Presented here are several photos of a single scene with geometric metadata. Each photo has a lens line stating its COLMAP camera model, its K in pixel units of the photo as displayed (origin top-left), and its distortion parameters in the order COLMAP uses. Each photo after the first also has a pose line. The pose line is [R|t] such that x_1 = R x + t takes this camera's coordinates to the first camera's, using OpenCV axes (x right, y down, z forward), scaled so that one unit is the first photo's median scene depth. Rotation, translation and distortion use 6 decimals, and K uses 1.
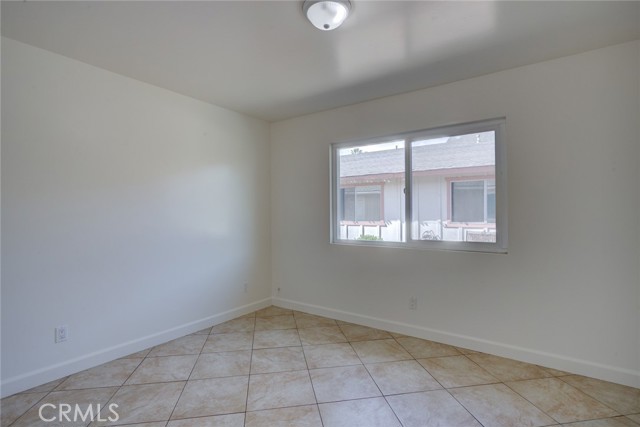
lens RADIAL K [[313.6, 0, 320.0], [0, 313.6, 213.5], [0, 0, 1]] dist [-0.016154, 0.003053]
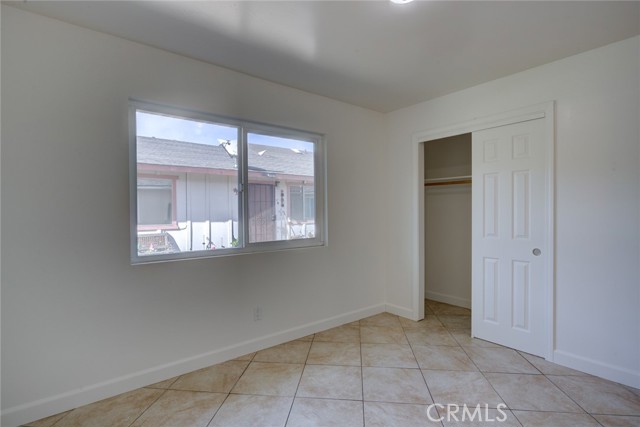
lens RADIAL K [[313.6, 0, 320.0], [0, 313.6, 213.5], [0, 0, 1]] dist [-0.016154, 0.003053]
pose [[0.273011, -0.005603, 0.961995, -0.572431], [0.008342, 0.999959, 0.003457, -0.002228], [-0.961975, 0.007081, 0.273047, 0.642972]]
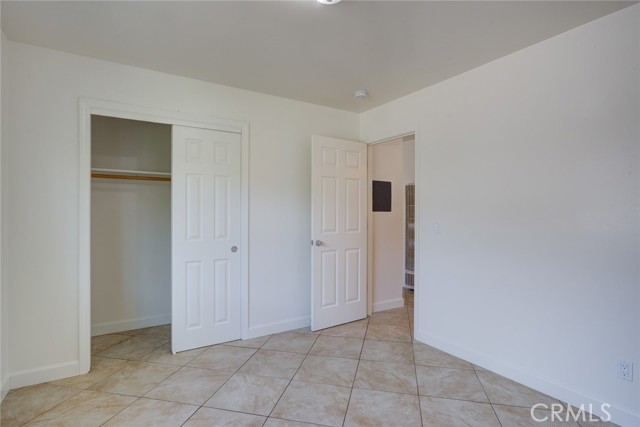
lens RADIAL K [[329.4, 0, 320.0], [0, 329.4, 213.5], [0, 0, 1]] dist [-0.015643, 0.000444]
pose [[-0.926636, -0.000476, 0.375959, -0.193052], [0.003000, 0.999958, 0.008660, -0.008365], [-0.375948, 0.009153, -0.926596, 1.199801]]
